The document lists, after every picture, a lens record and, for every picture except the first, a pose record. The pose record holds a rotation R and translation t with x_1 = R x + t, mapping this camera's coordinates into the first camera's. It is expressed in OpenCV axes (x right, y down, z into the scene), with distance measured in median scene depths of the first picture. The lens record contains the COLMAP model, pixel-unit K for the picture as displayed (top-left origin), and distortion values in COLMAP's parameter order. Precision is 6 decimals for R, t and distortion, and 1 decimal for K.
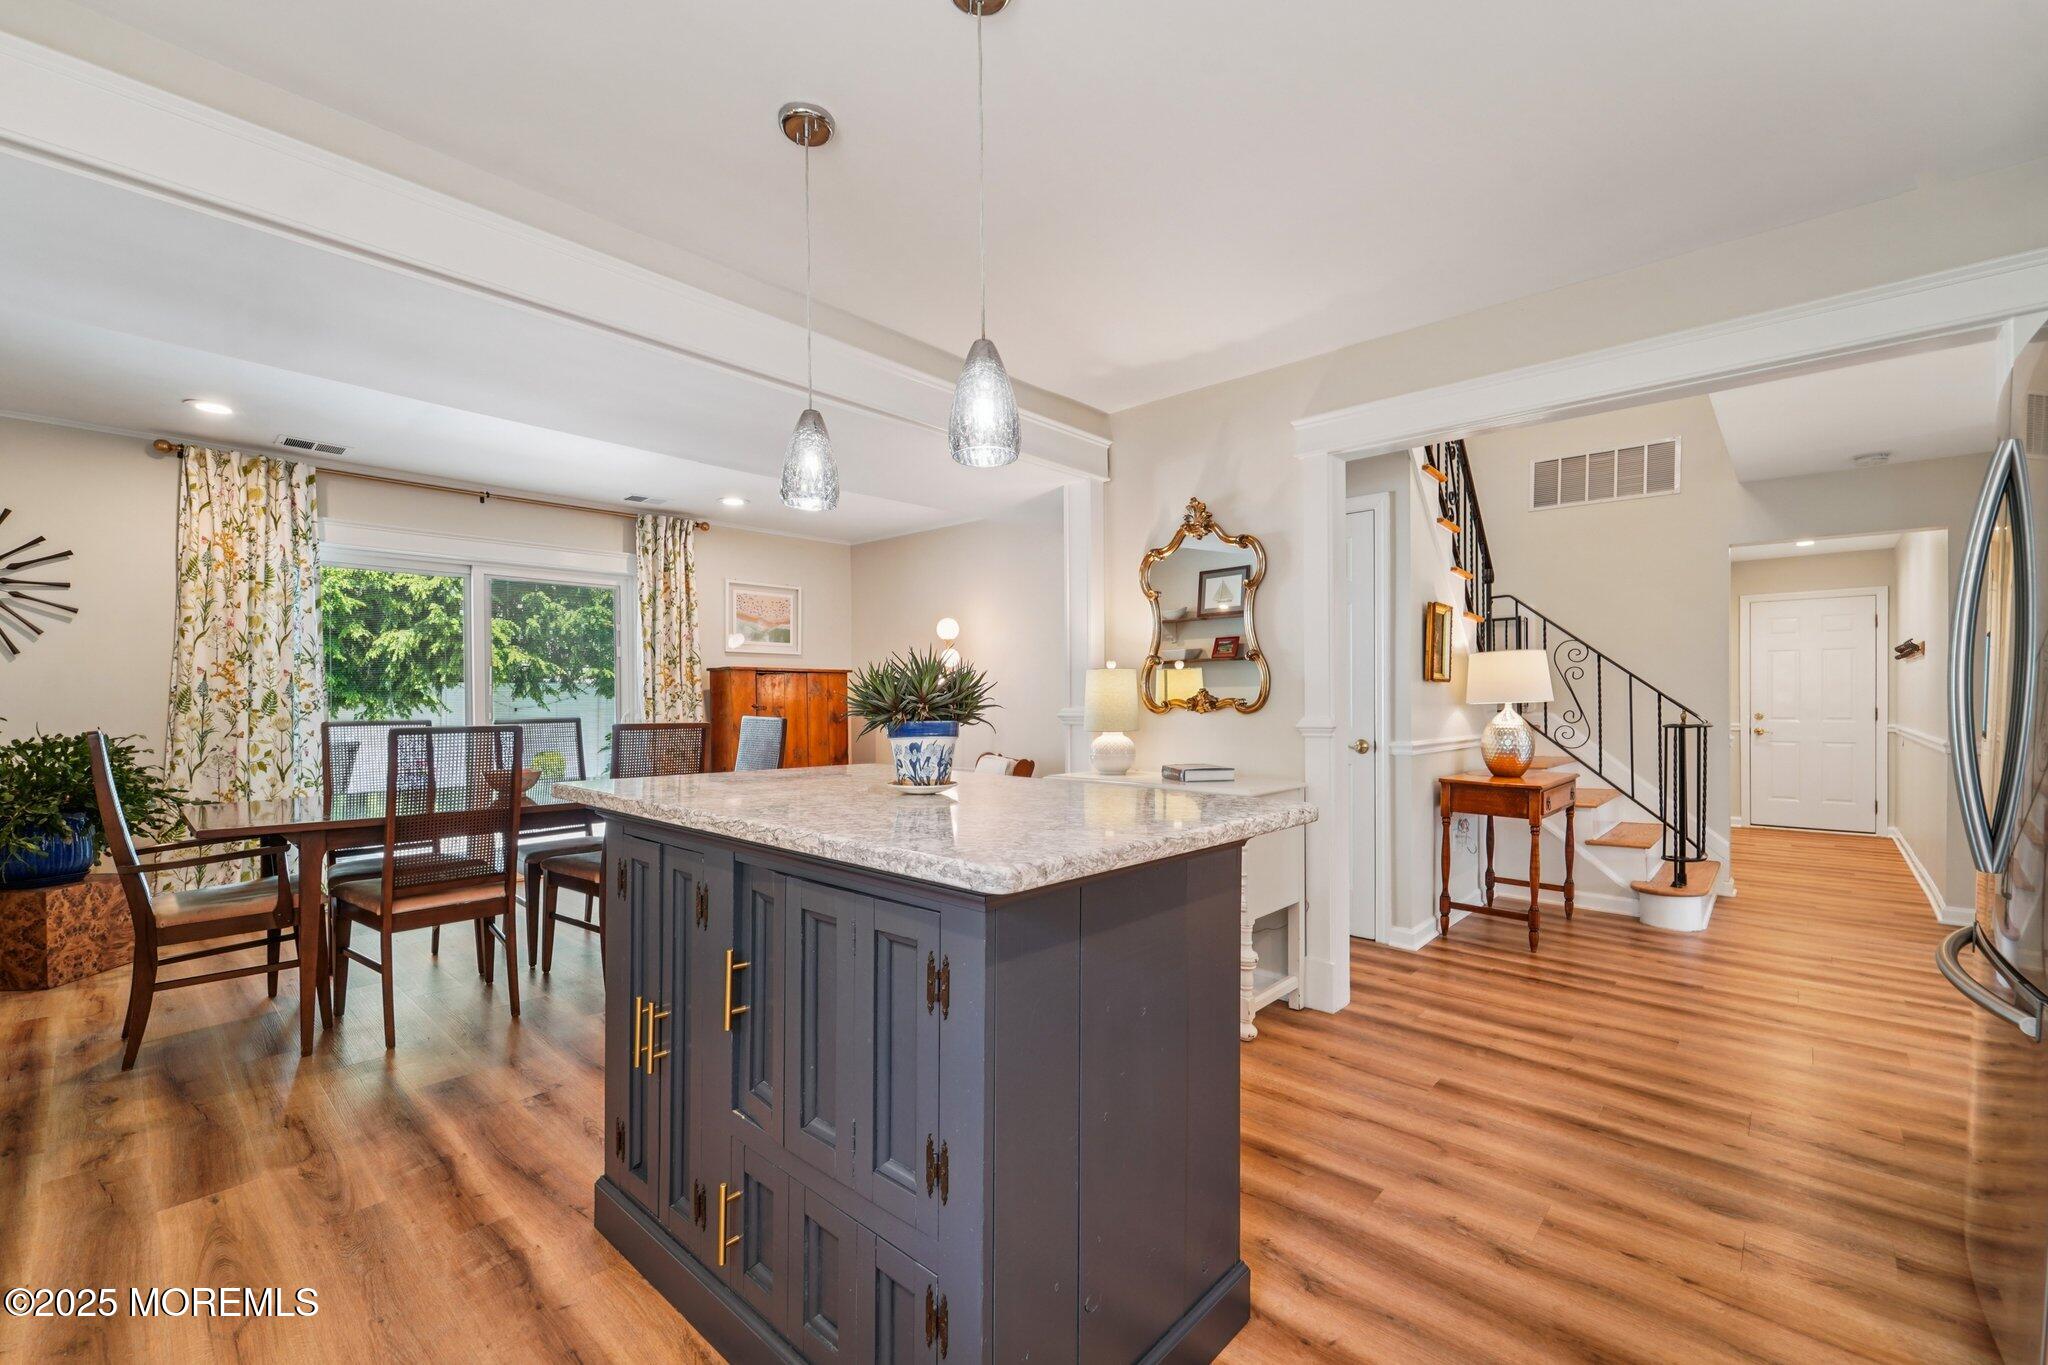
lens RADIAL K [[856.1, 0, 1013.9], [0, 856.1, 677.0], [0, 0, 1]] dist [0.001152, 0.000122]
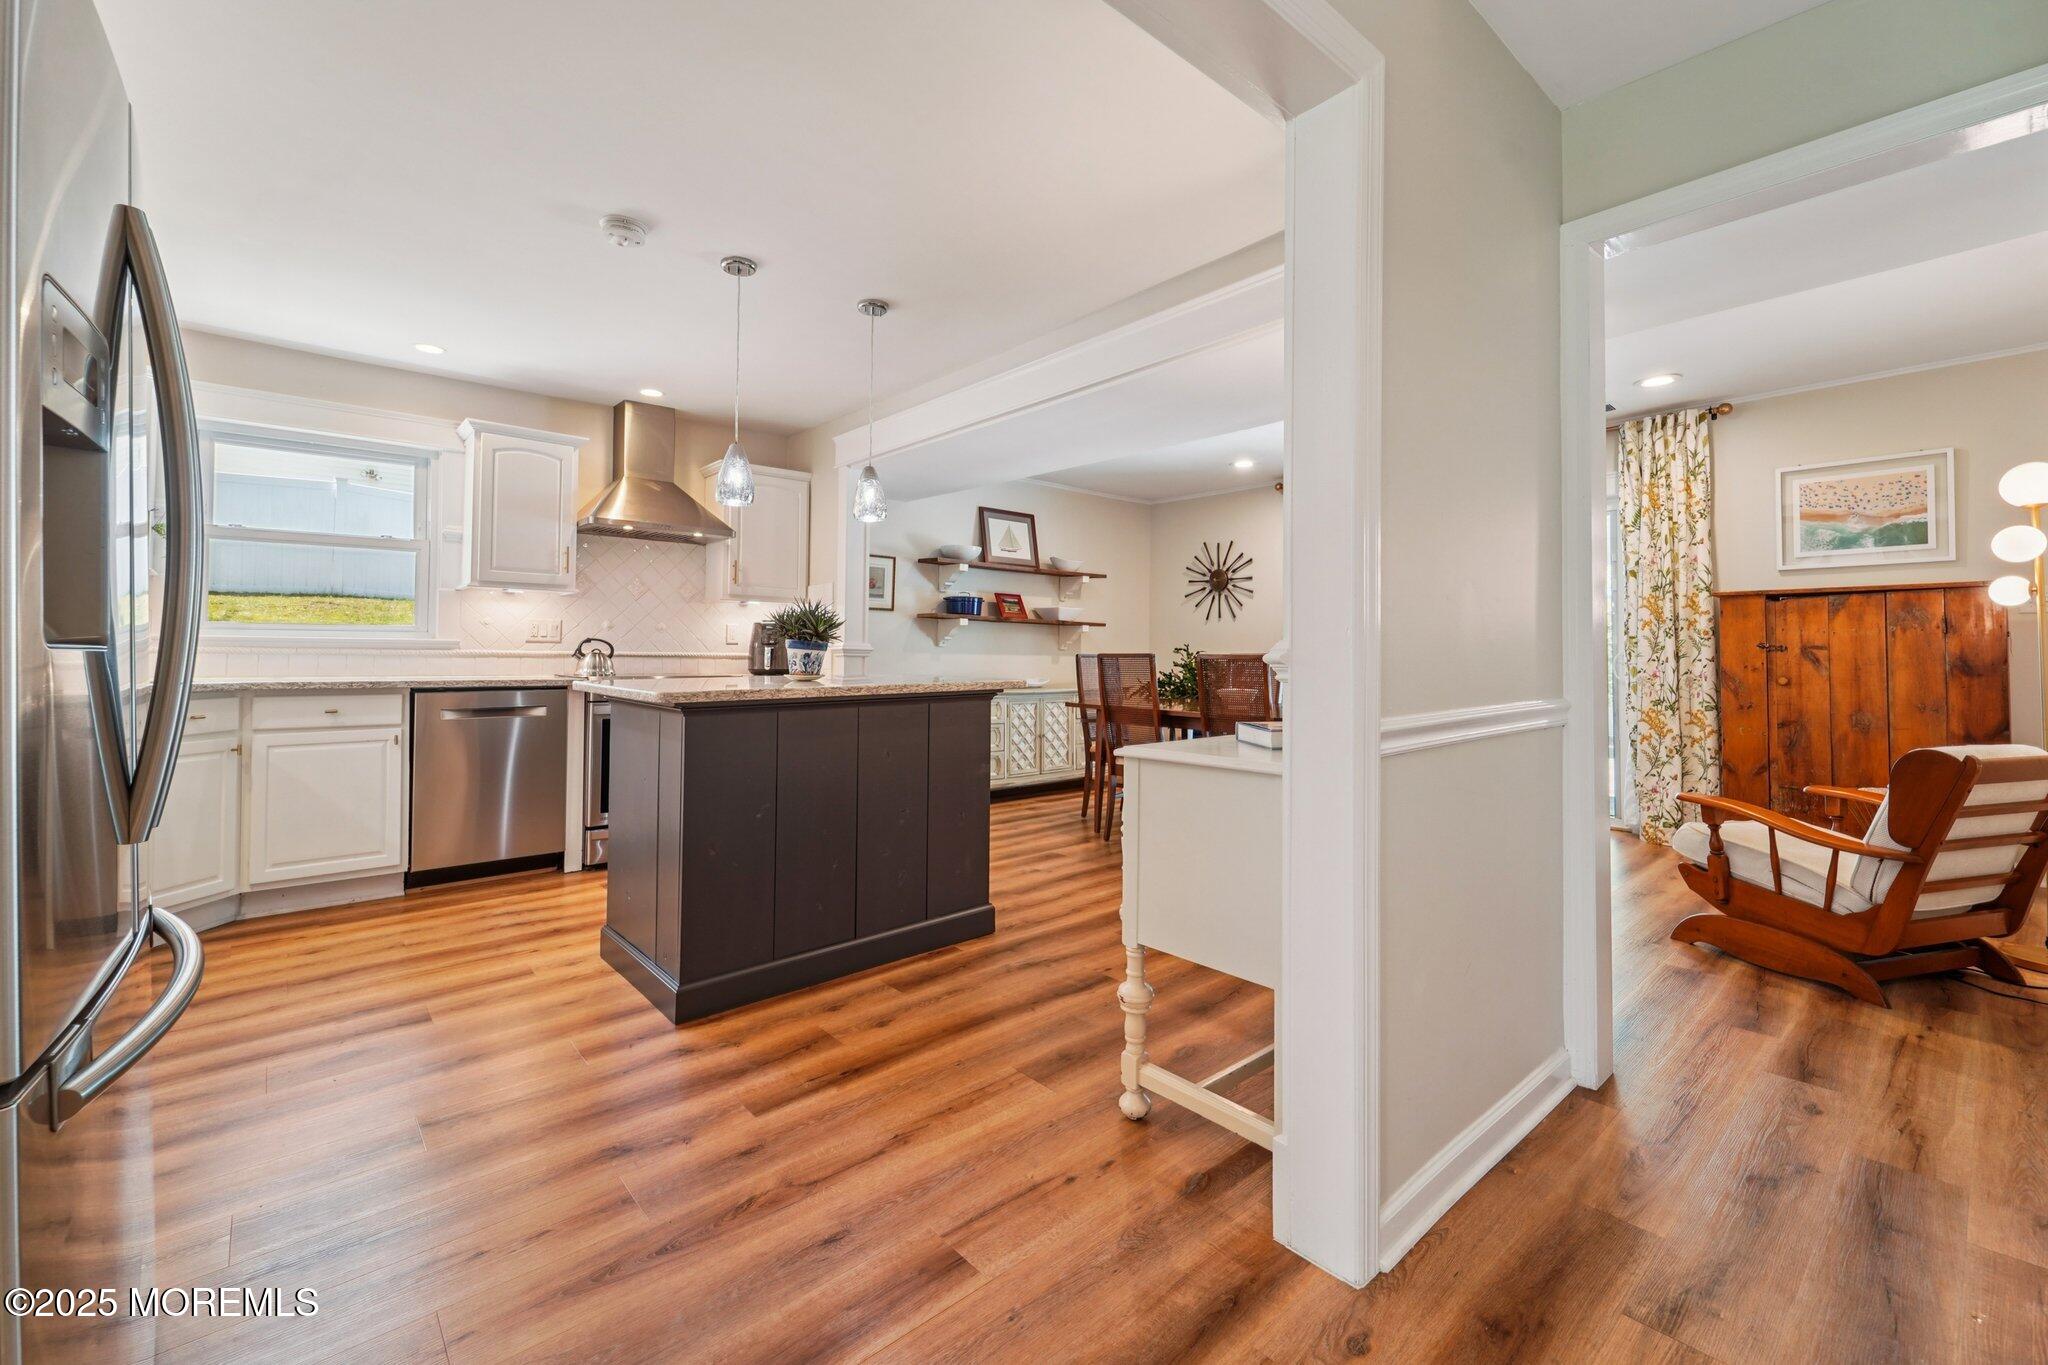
lens RADIAL K [[857.8, 0, 1036.1], [0, 857.8, 630.5], [0, 0, 1]] dist [0.015620, 0.000133]
pose [[-0.102189, -0.023088, -0.994497, 0.945507], [0.025889, 0.999330, -0.025861, 0.048578], [0.994428, -0.028389, -0.101523, 0.970648]]
